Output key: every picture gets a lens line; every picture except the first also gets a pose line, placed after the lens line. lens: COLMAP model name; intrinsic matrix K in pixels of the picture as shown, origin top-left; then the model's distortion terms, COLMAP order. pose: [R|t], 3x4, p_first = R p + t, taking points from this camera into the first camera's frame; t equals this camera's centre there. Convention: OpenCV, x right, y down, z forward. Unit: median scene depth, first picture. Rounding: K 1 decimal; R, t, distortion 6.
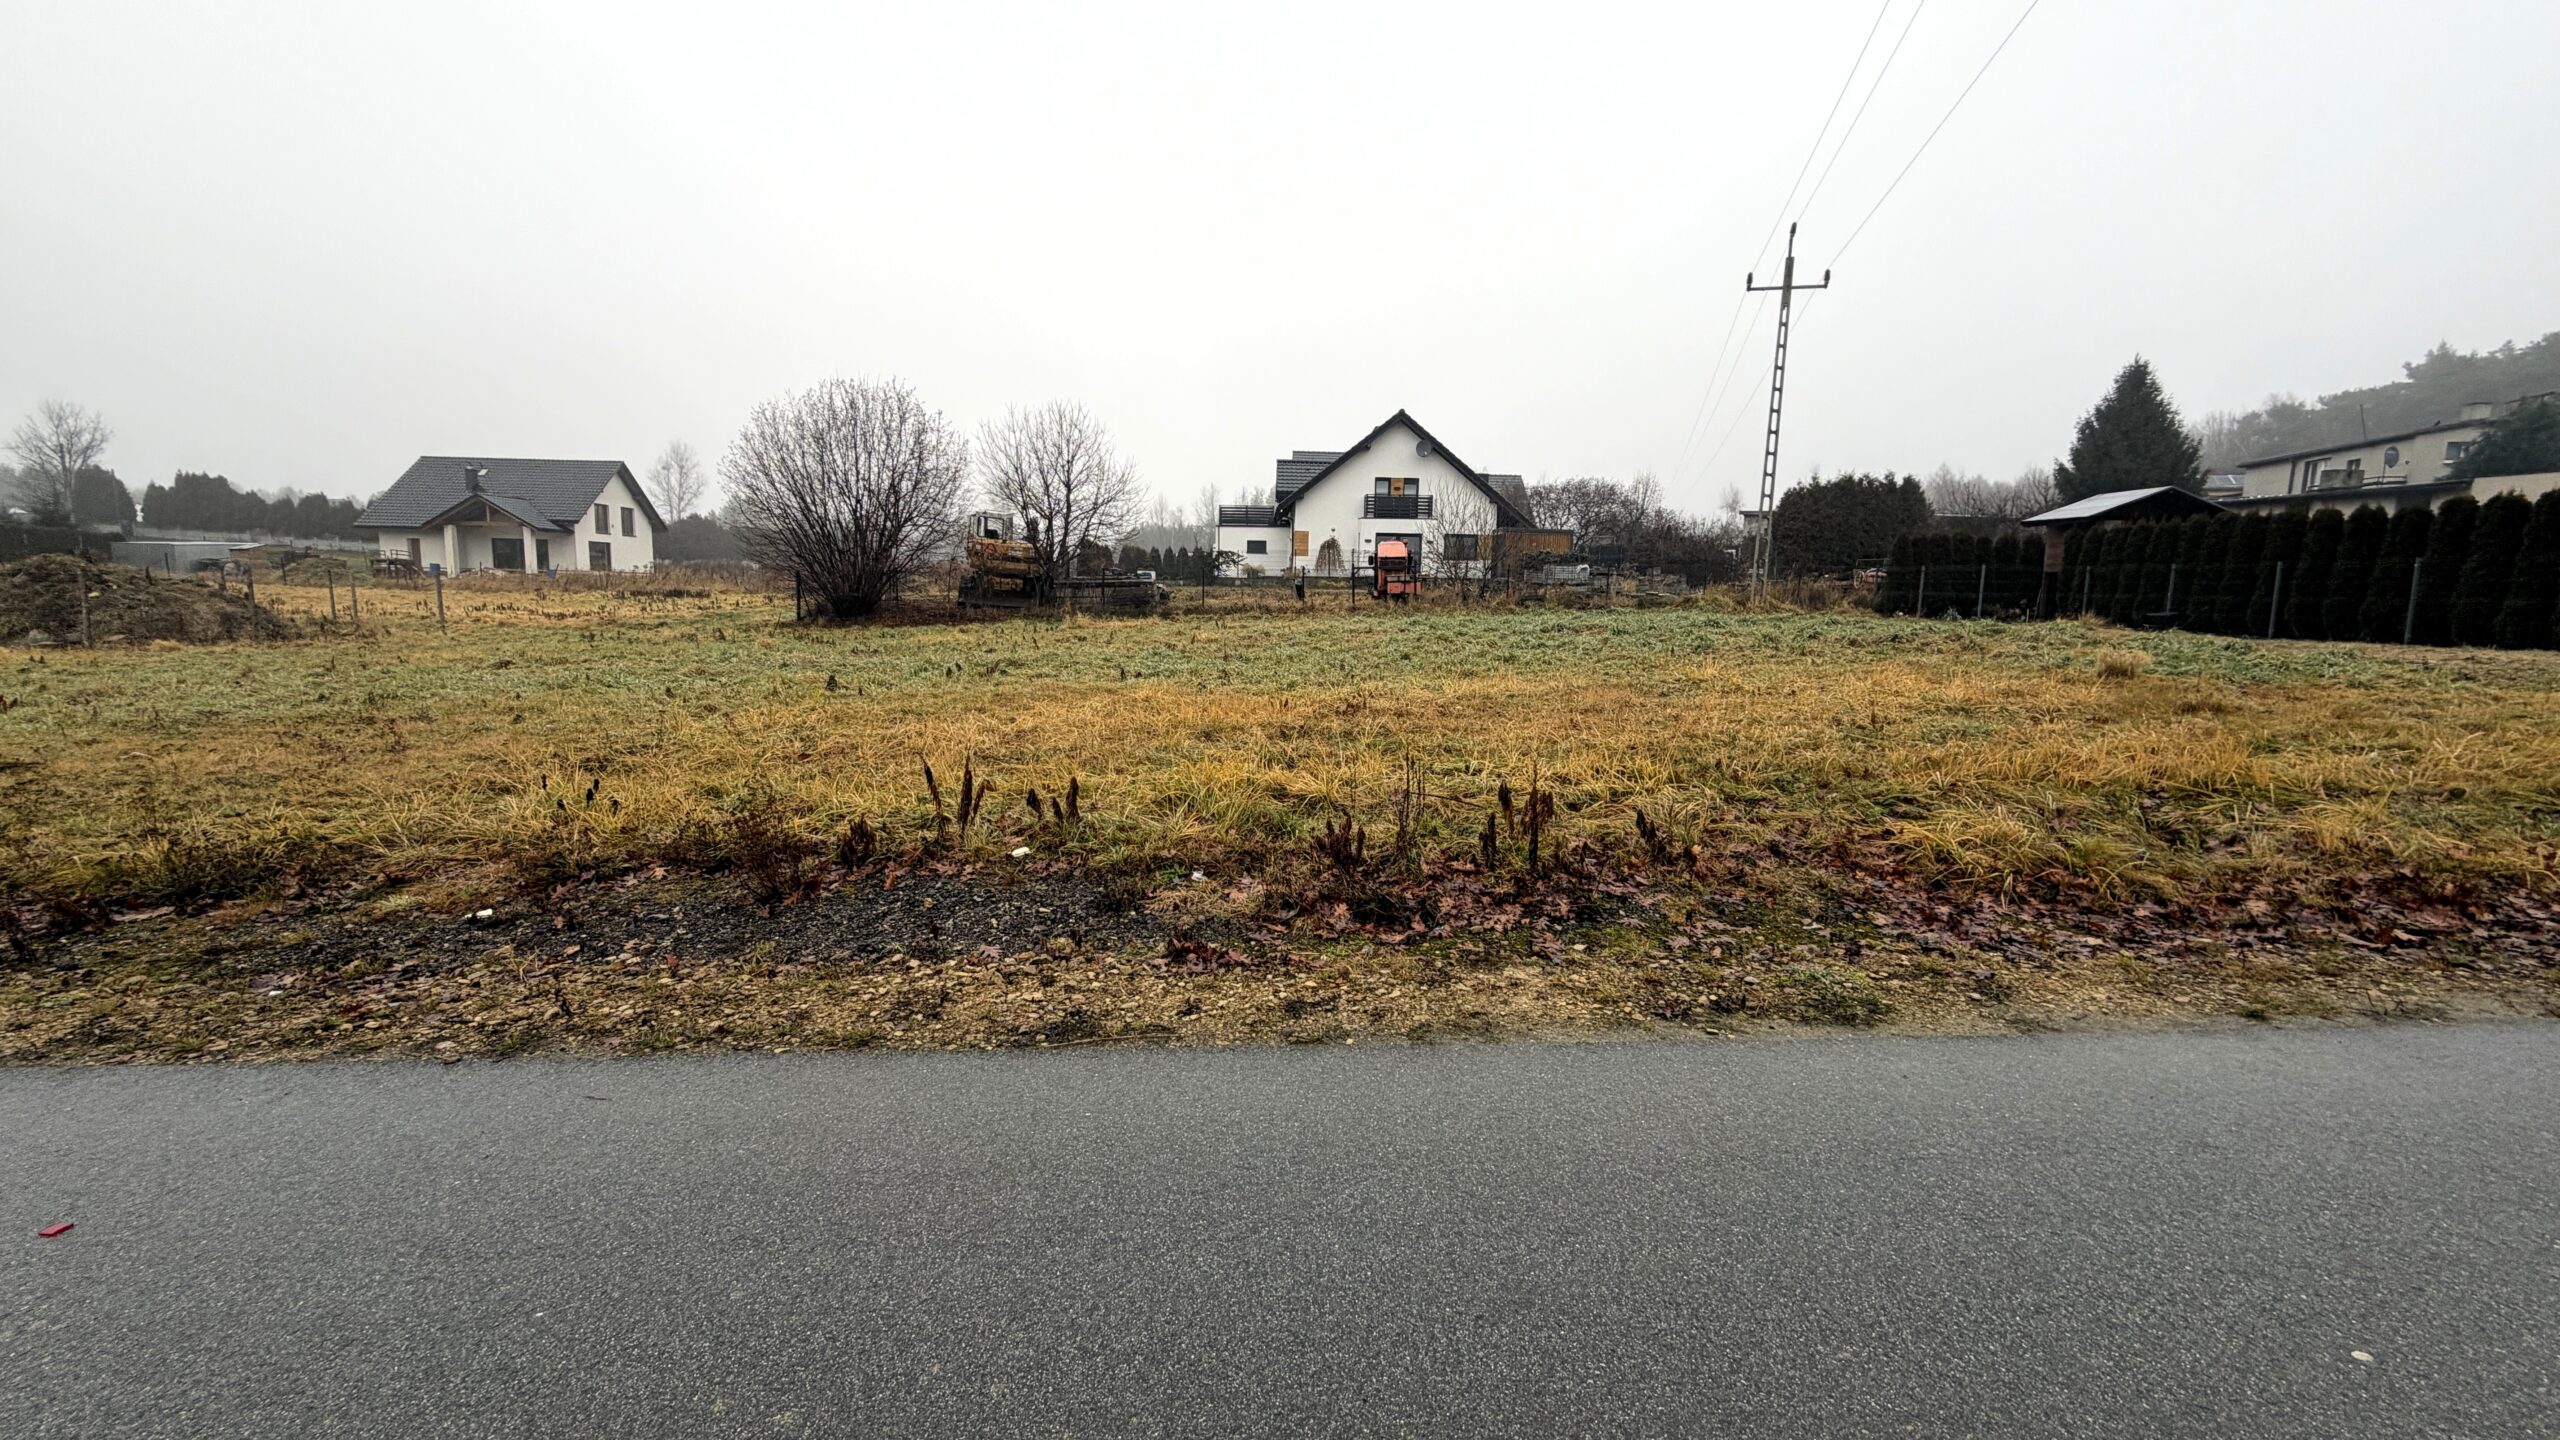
lens RADIAL K [[1014.6, 0, 1269.3], [0, 1014.6, 717.8], [0, 0, 1]] dist [0.000087, -0.000302]
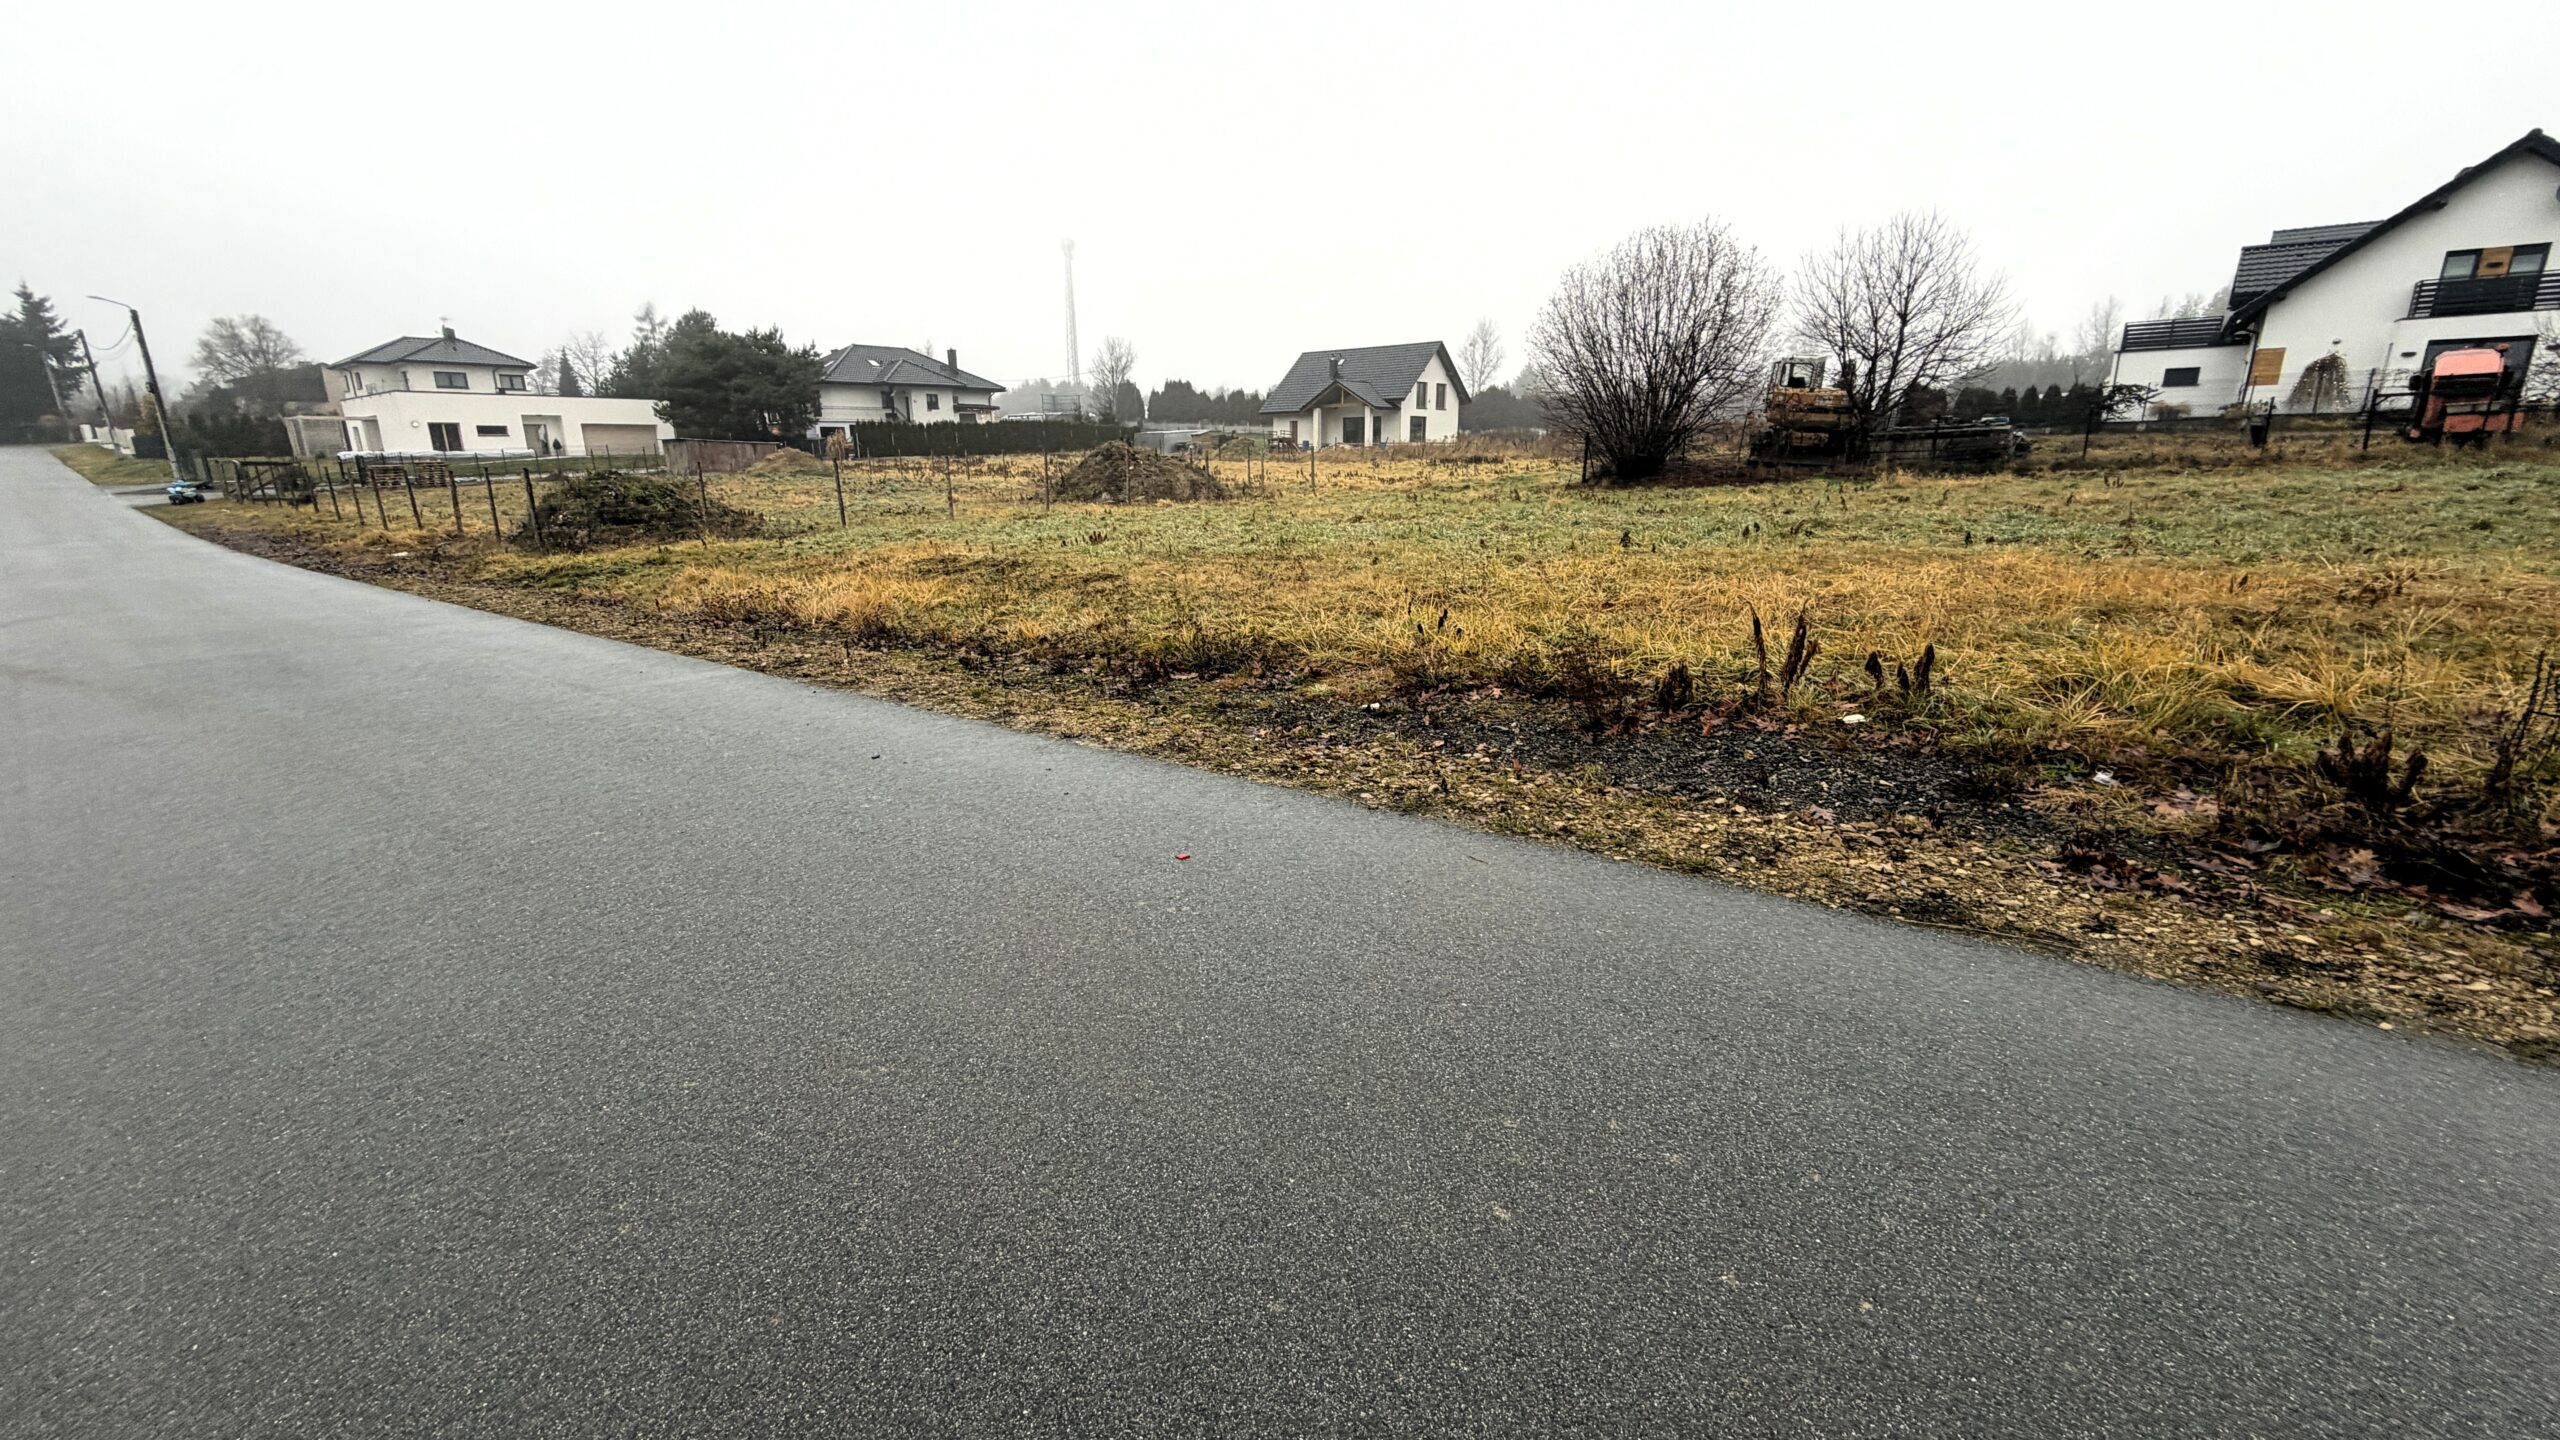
lens RADIAL K [[1014.6, 0, 1267.4], [0, 1014.6, 719.7], [0, 0, 1]] dist [0.000087, -0.000302]
pose [[0.754138, 0.140935, -0.641414, -0.010647], [-0.056037, 0.986948, 0.150973, 0.004550], [0.654320, -0.077912, 0.752193, -0.005973]]
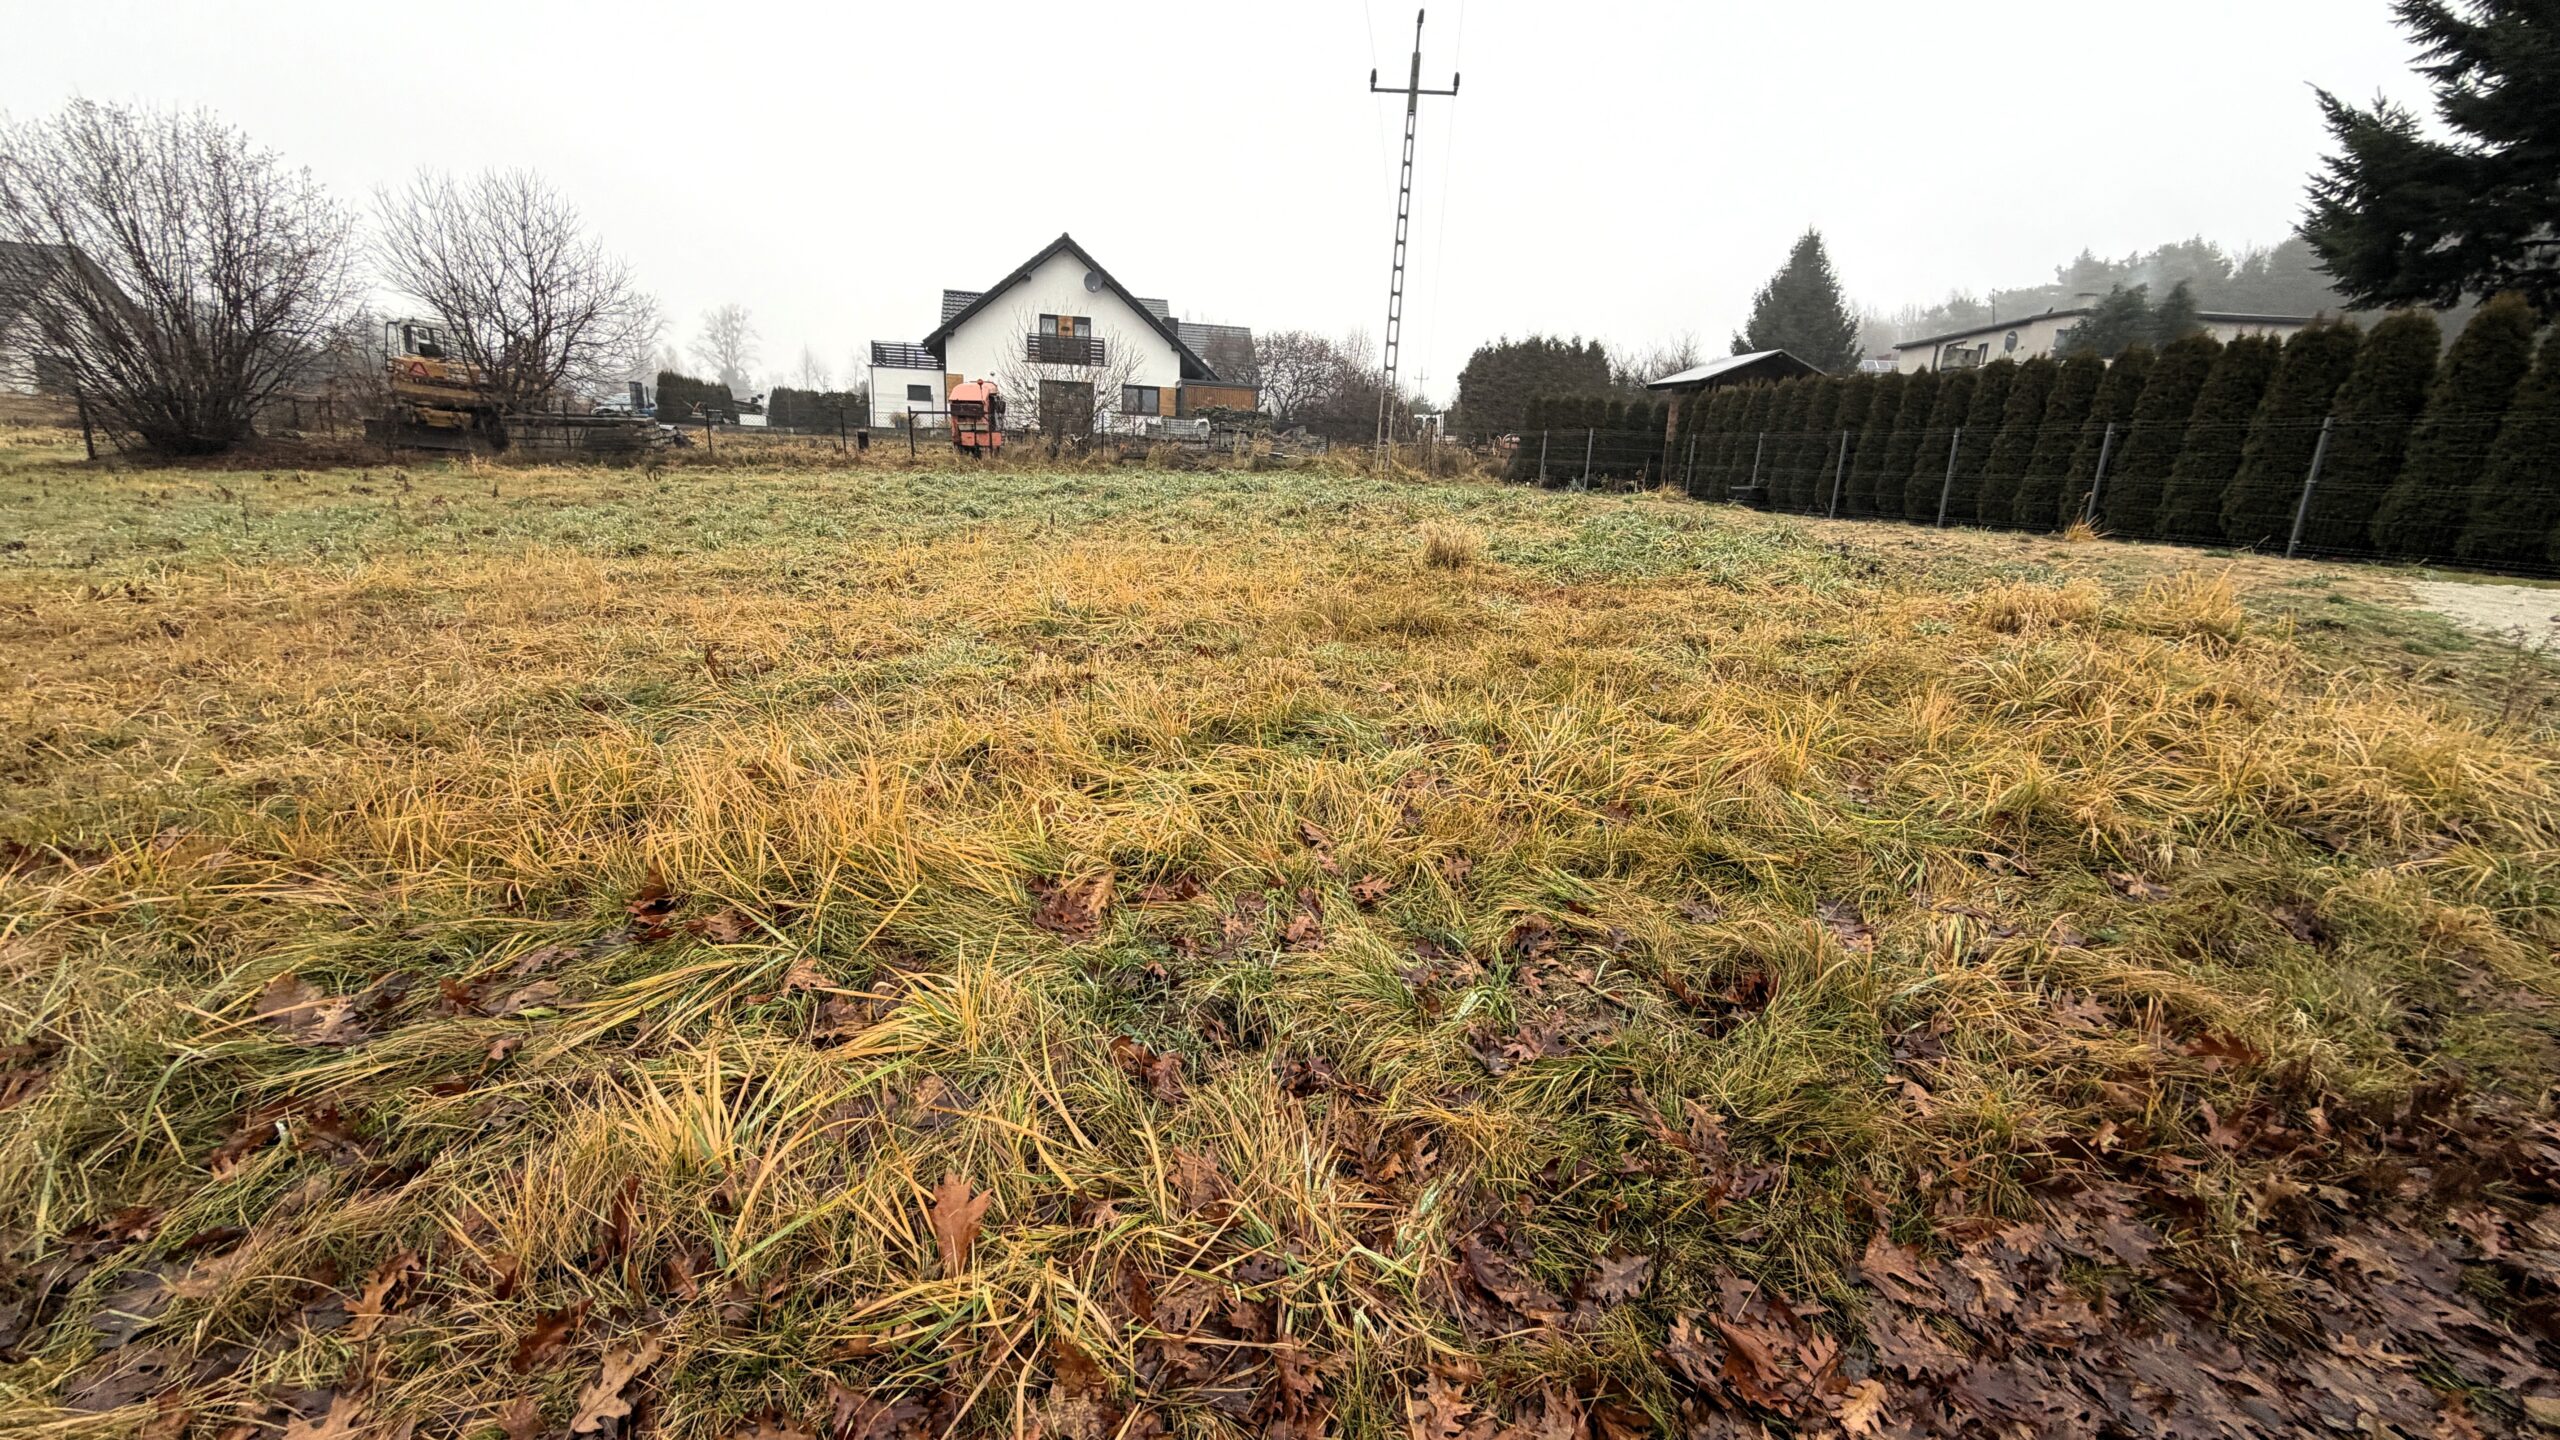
lens RADIAL K [[1014.6, 0, 1269.6], [0, 1014.6, 718.6], [0, 0, 1]] dist [0.000087, -0.000302]
pose [[0.980683, -0.022964, 0.194252, 0.211264], [-0.002266, 0.991684, 0.128674, -0.009028], [-0.195592, -0.126628, 0.972476, 0.123312]]
